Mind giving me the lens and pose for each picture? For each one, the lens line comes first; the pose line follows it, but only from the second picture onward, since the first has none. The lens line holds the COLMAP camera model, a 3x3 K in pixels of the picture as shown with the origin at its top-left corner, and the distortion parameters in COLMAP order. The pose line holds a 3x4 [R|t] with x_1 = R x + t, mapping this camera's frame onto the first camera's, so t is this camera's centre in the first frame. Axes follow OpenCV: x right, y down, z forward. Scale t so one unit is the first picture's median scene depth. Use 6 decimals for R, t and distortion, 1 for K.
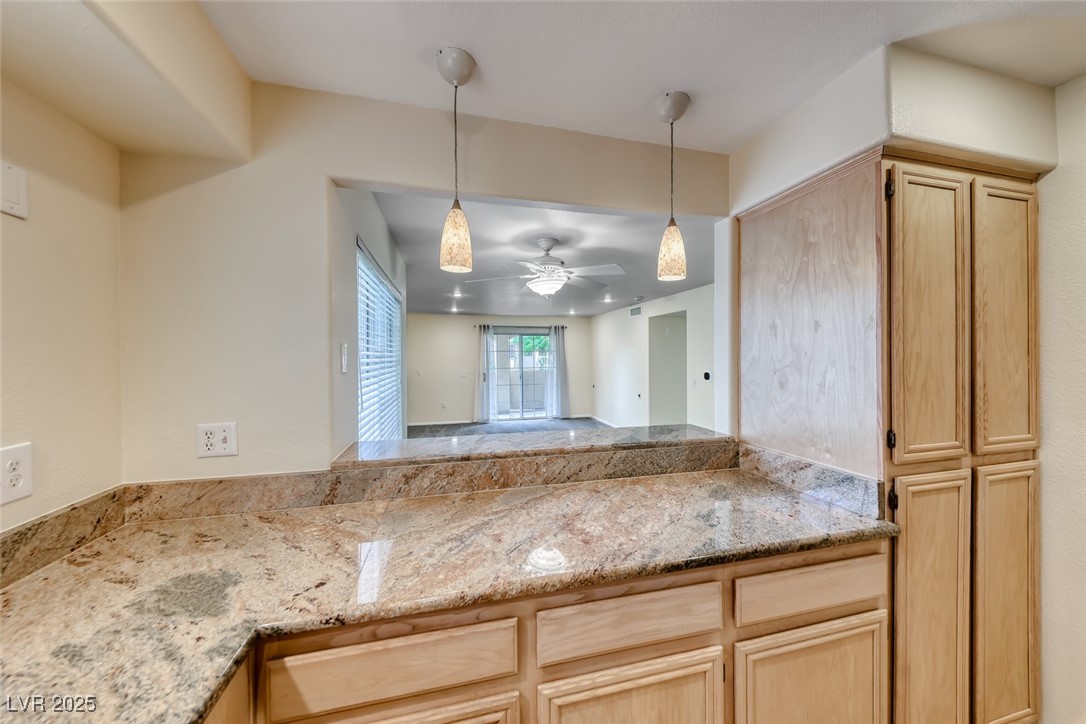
lens RADIAL K [[373.2, 0, 543.5], [0, 373.2, 360.5], [0, 0, 1]] dist [0.008144, -0.003785]
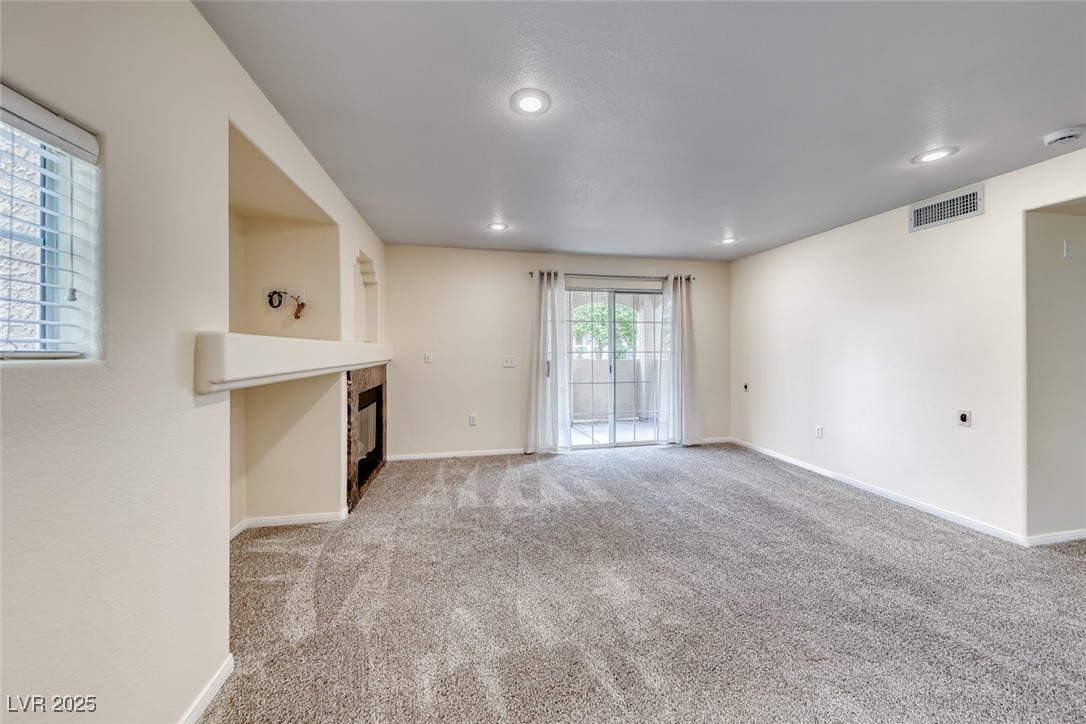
lens RADIAL K [[373.2, 0, 544.6], [0, 373.2, 347.9], [0, 0, 1]] dist [0.008144, -0.003785]
pose [[0.998496, 0.007495, -0.054303, -0.136230], [-0.008097, 0.999908, -0.010872, 0.022030], [0.054217, 0.011295, 0.998465, 0.469797]]
